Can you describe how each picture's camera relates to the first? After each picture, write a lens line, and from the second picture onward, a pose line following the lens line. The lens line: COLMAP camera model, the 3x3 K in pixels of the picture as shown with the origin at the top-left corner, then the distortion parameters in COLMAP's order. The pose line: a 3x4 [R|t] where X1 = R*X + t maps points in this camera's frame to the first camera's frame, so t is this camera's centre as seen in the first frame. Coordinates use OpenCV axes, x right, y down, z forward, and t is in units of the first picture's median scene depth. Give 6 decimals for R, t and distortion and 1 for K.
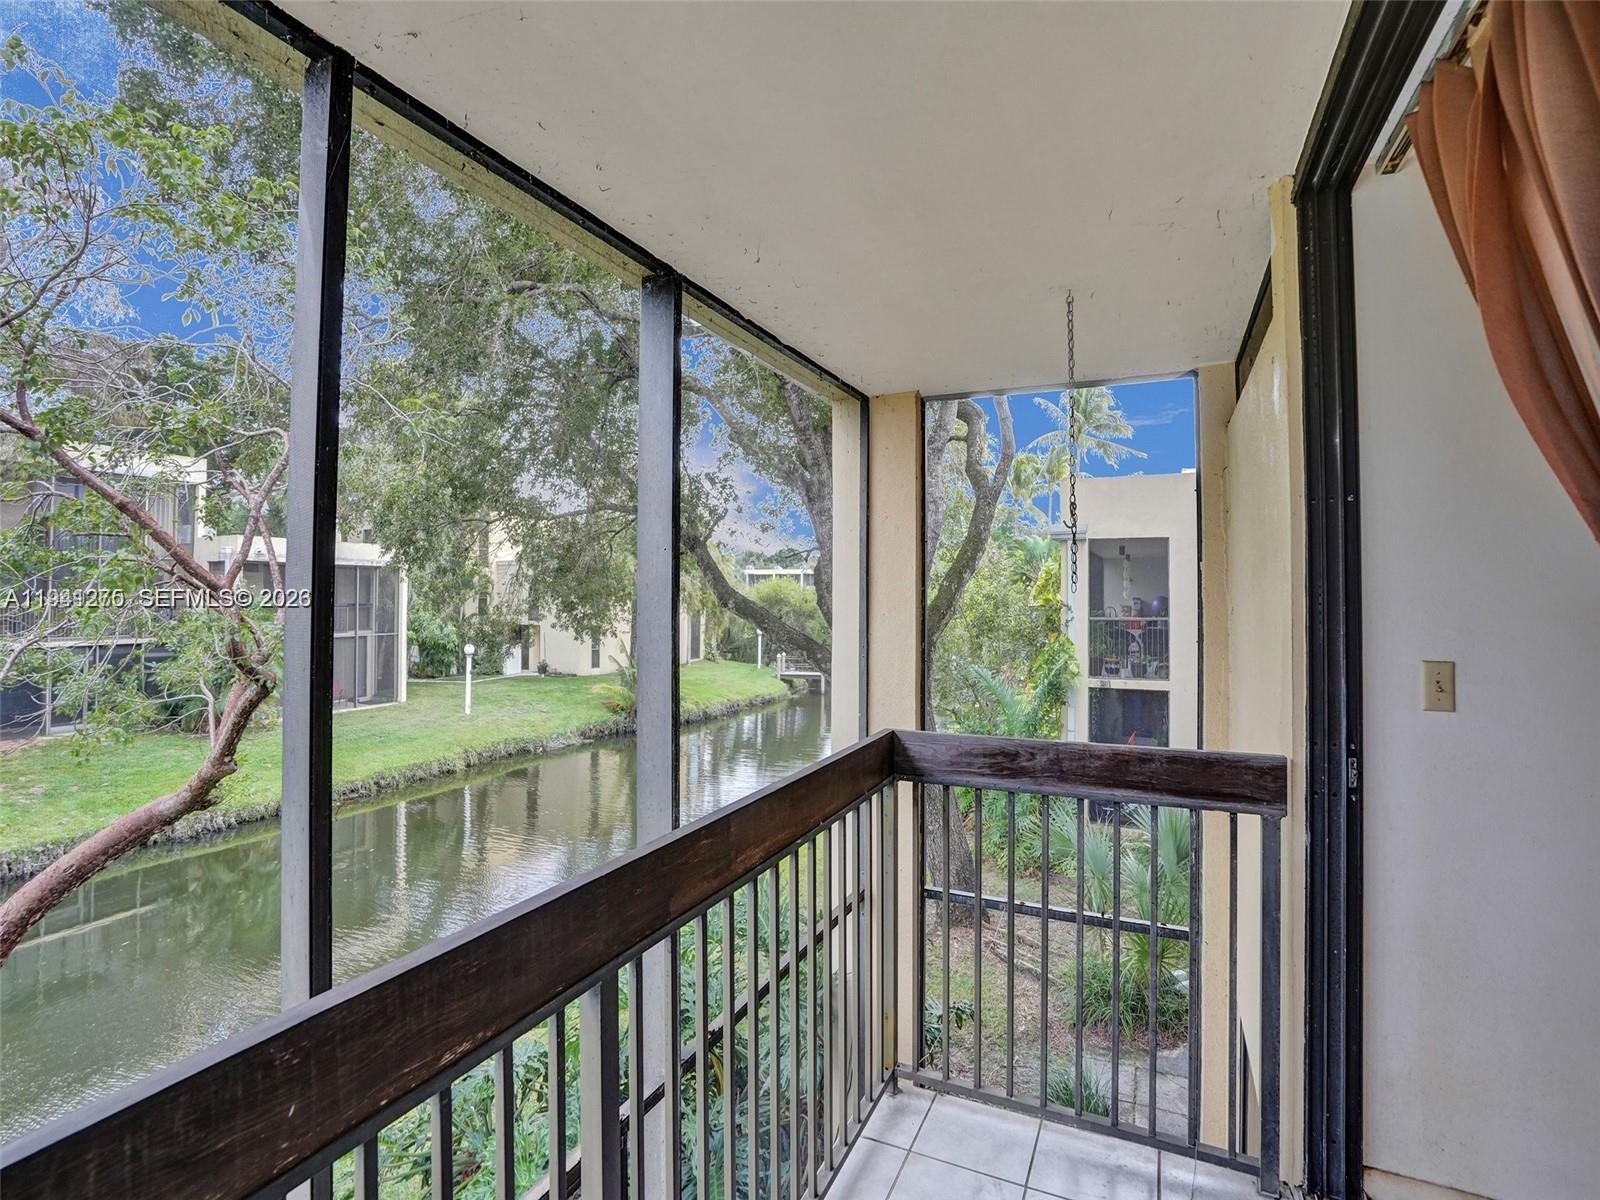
lens RADIAL K [[737.0, 0, 800.0], [0, 737.0, 600.0], [0, 0, 1]] dist [-0.056972, 0.022190]
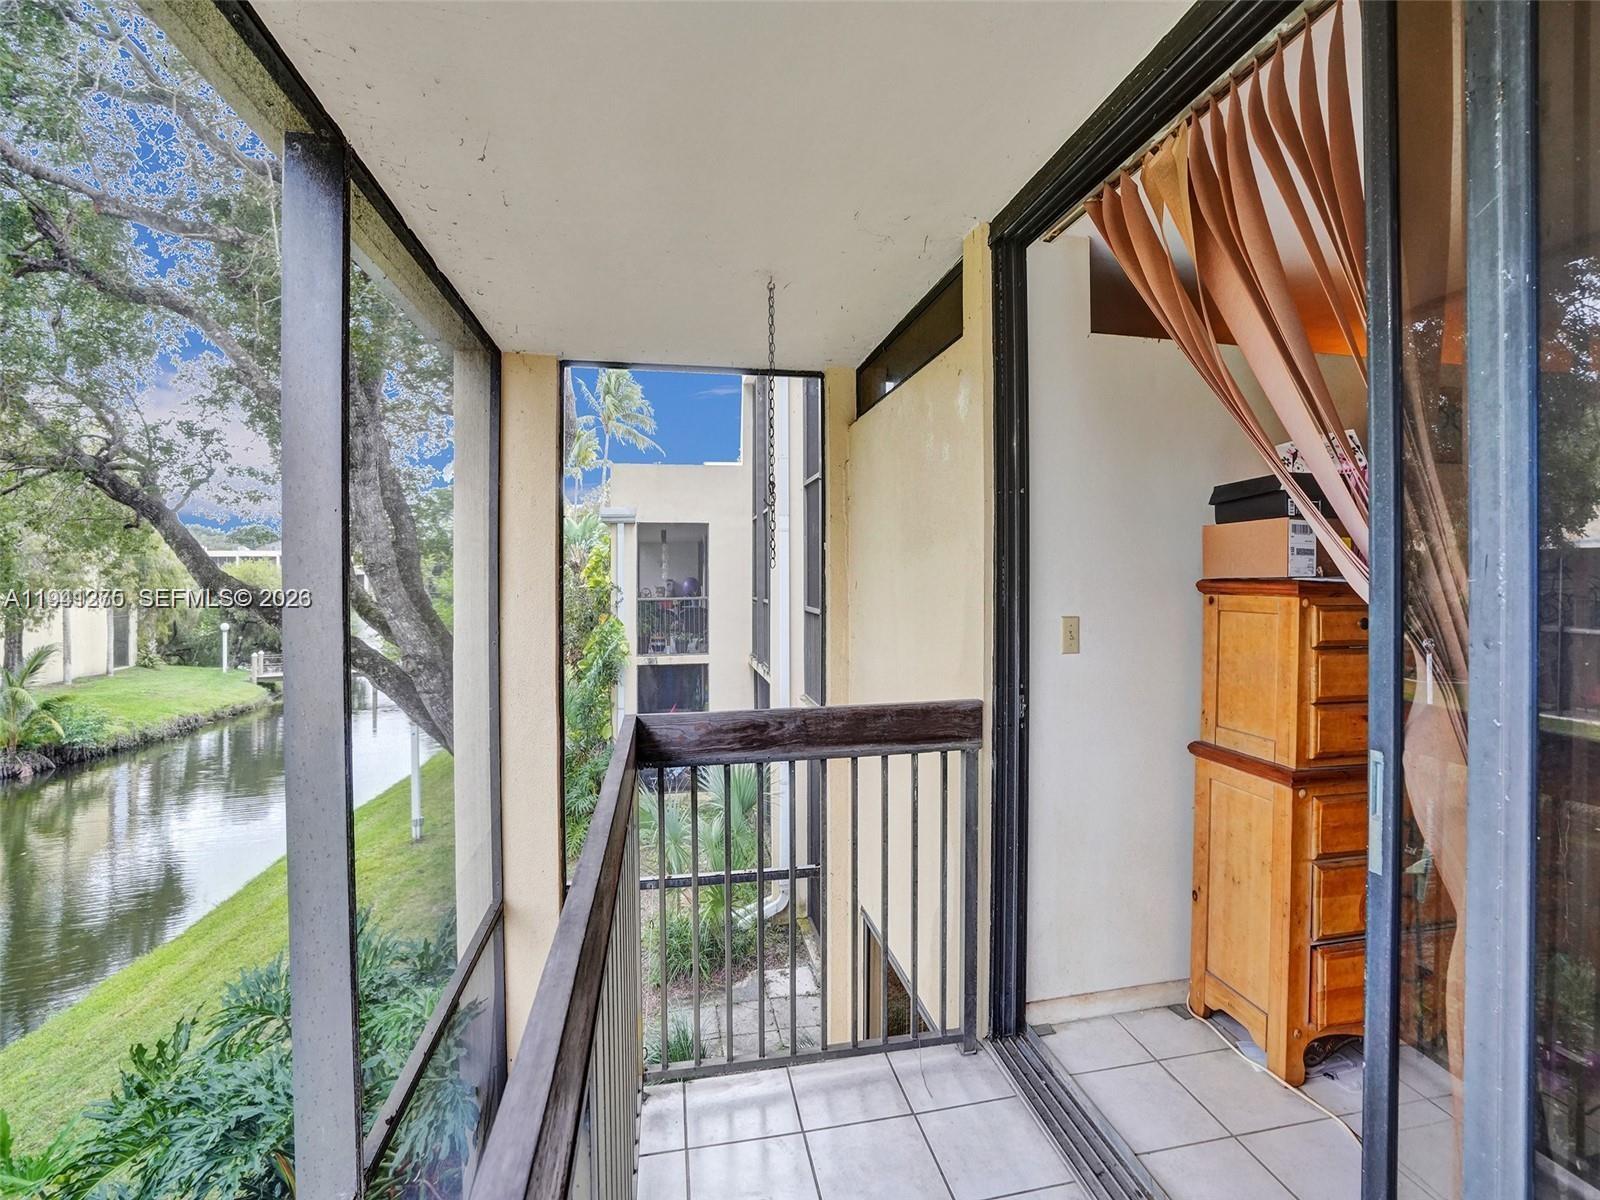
lens RADIAL K [[737.0, 0, 800.0], [0, 737.0, 600.0], [0, 0, 1]] dist [-0.056972, 0.022190]
pose [[0.815496, -0.025235, 0.578213, -0.130628], [0.011750, 0.999565, 0.027053, 0.004666], [-0.578644, -0.015267, 0.815437, 0.070974]]
